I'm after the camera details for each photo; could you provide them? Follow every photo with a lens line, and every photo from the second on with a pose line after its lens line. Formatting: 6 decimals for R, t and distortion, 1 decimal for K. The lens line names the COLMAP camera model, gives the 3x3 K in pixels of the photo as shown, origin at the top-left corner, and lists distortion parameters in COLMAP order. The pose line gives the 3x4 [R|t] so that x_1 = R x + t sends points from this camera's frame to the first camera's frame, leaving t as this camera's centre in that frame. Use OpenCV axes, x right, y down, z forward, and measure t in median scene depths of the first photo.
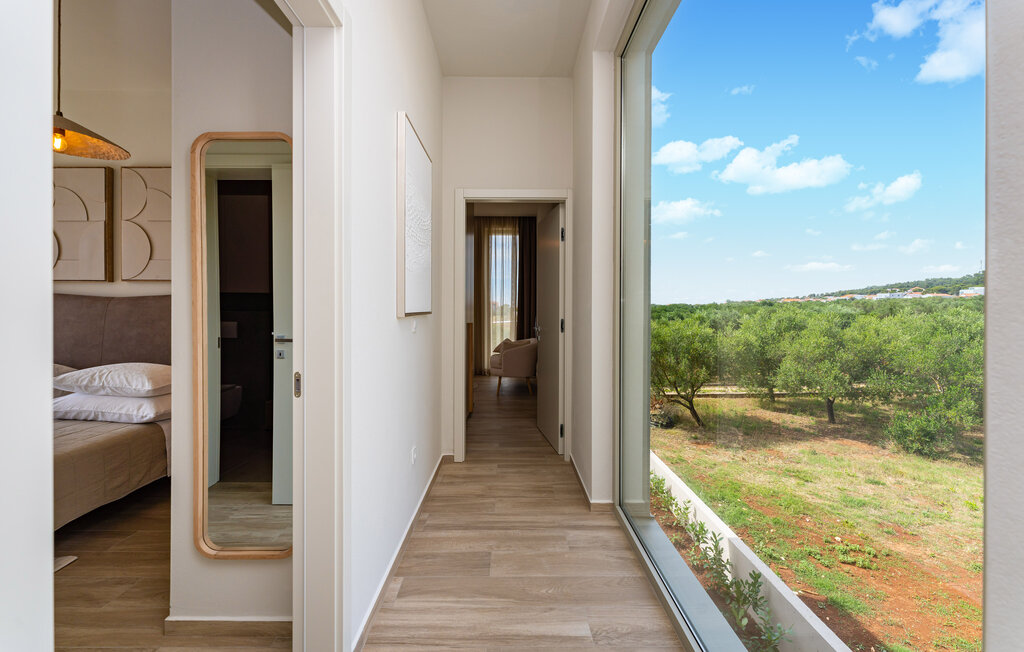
lens RADIAL K [[417.3, 0, 515.0], [0, 417.3, 314.7], [0, 0, 1]] dist [0.001677, 0.000612]
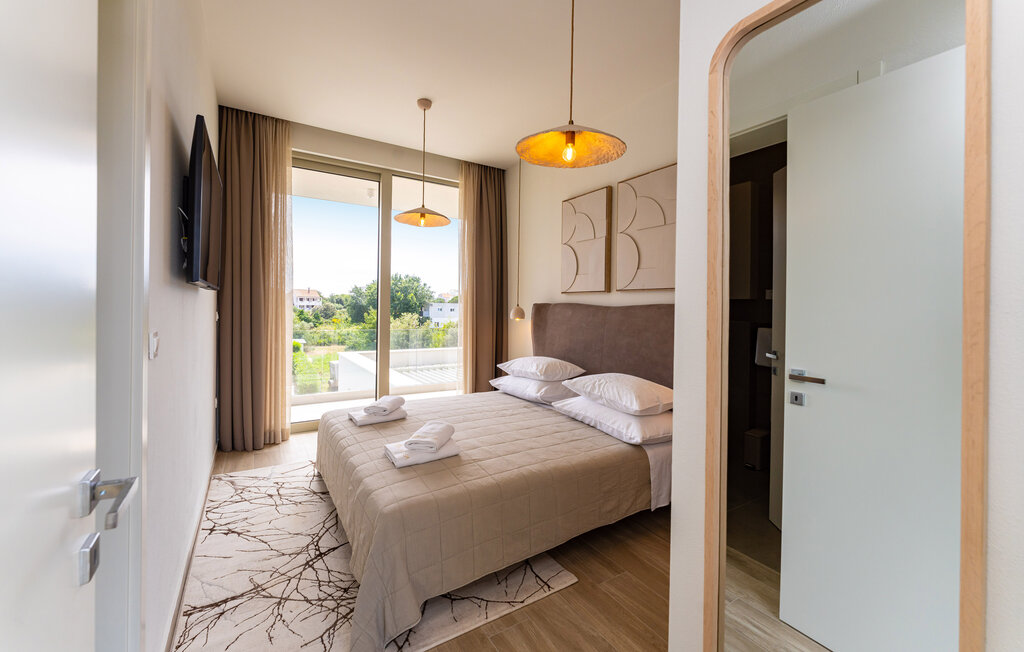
lens RADIAL K [[417.3, 0, 518.4], [0, 417.3, 317.9], [0, 0, 1]] dist [0.001677, 0.000612]
pose [[0.553447, 0.014763, -0.832754, -0.259140], [-0.013498, 0.999871, 0.008755, -0.024762], [0.832775, 0.006395, 0.553574, 0.275810]]
